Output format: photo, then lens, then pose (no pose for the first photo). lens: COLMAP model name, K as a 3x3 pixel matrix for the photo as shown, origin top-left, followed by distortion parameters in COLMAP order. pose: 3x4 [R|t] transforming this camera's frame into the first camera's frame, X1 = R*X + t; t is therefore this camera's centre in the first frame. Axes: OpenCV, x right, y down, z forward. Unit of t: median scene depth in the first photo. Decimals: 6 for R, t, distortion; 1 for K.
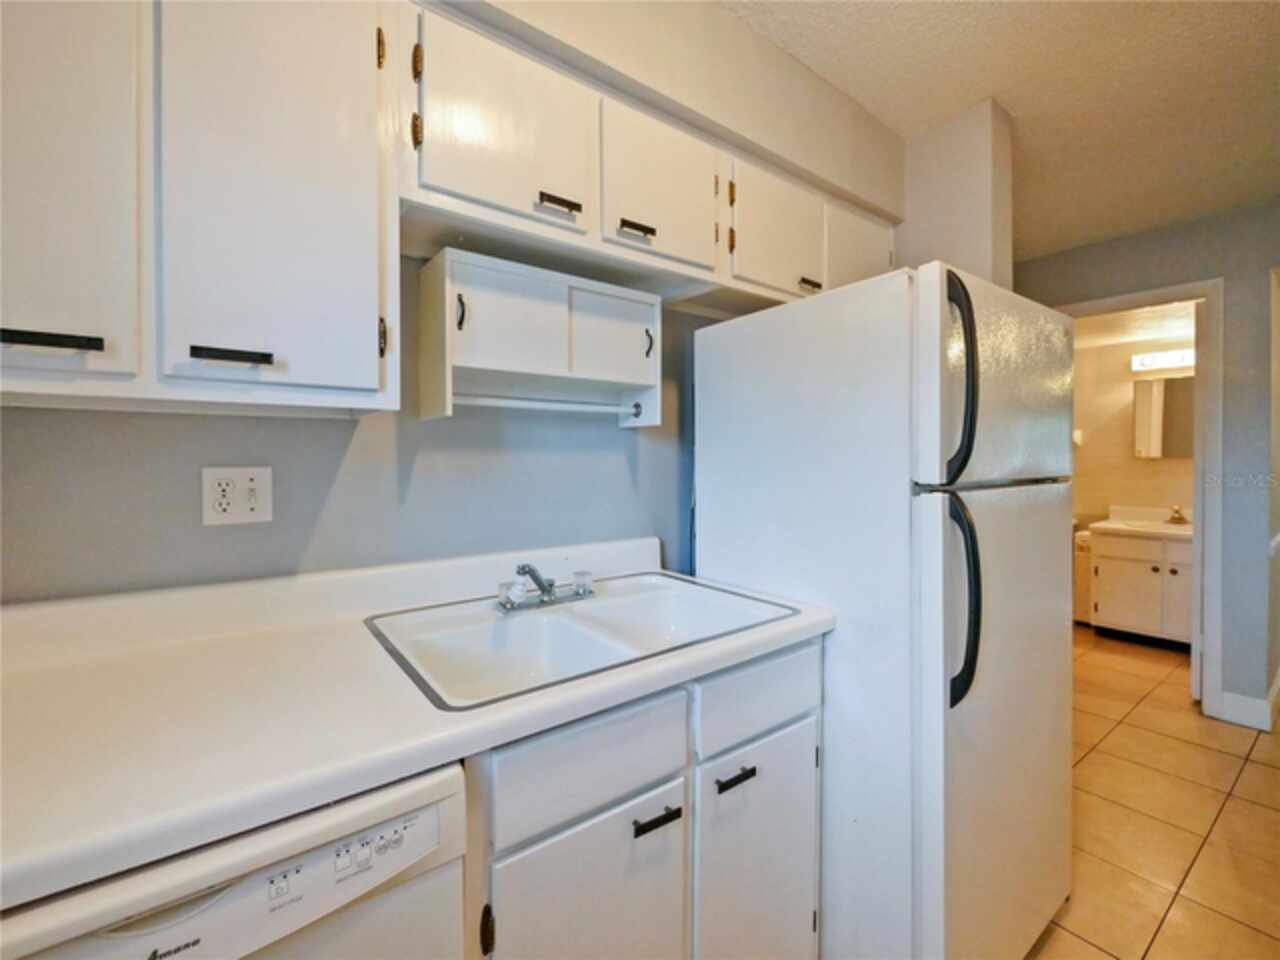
lens RADIAL K [[554.5, 0, 640.0], [0, 554.5, 480.0], [0, 0, 1]] dist [-0.000883, -0.000166]
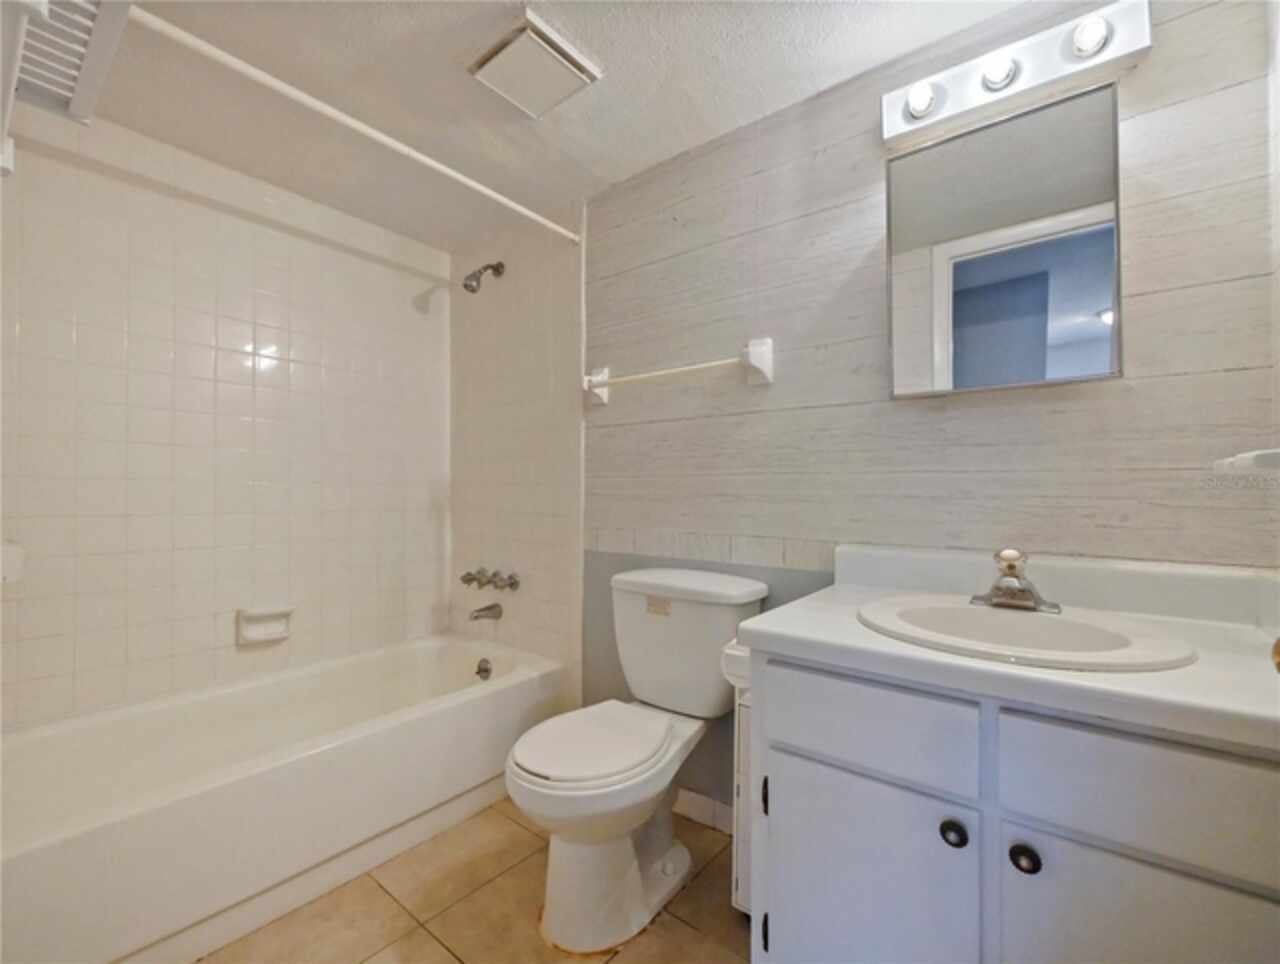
lens RADIAL K [[554.5, 0, 640.0], [0, 554.5, 482.0], [0, 0, 1]] dist [-0.000883, -0.000166]
pose [[0.964149, 0.015358, 0.264918, 0.702376], [-0.007892, 0.999542, -0.029223, 0.022691], [-0.265246, 0.026085, 0.963828, 0.766738]]
